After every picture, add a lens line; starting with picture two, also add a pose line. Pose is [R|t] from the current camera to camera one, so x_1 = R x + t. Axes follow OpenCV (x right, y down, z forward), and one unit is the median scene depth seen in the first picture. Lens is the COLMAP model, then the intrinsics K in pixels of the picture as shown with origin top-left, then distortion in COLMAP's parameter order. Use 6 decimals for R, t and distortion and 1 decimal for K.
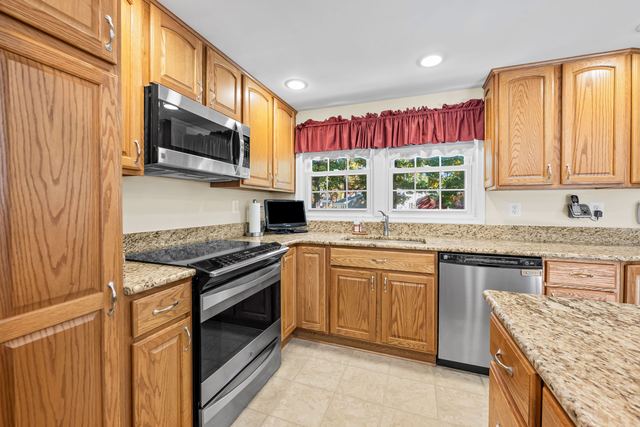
lens RADIAL K [[256.3, 0, 318.8], [0, 256.3, 201.1], [0, 0, 1]] dist [-0.010280, -0.000166]
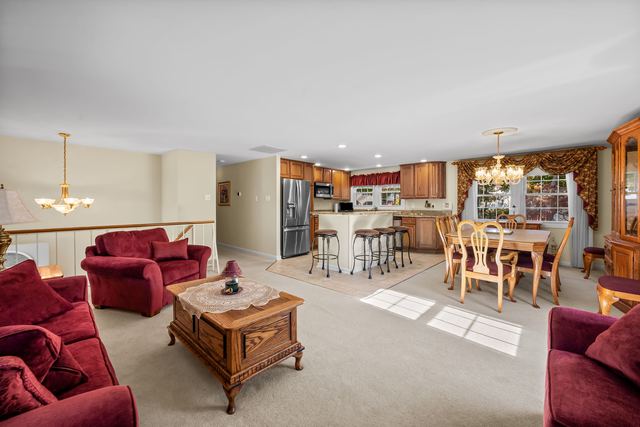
lens RADIAL K [[256.3, 0, 320.7], [0, 256.3, 203.2], [0, 0, 1]] dist [-0.010280, -0.000166]
pose [[0.924492, -0.003816, -0.381183, 0.775202], [0.006319, 0.999966, 0.005315, -0.012966], [0.381150, -0.007322, 0.924484, -2.008229]]
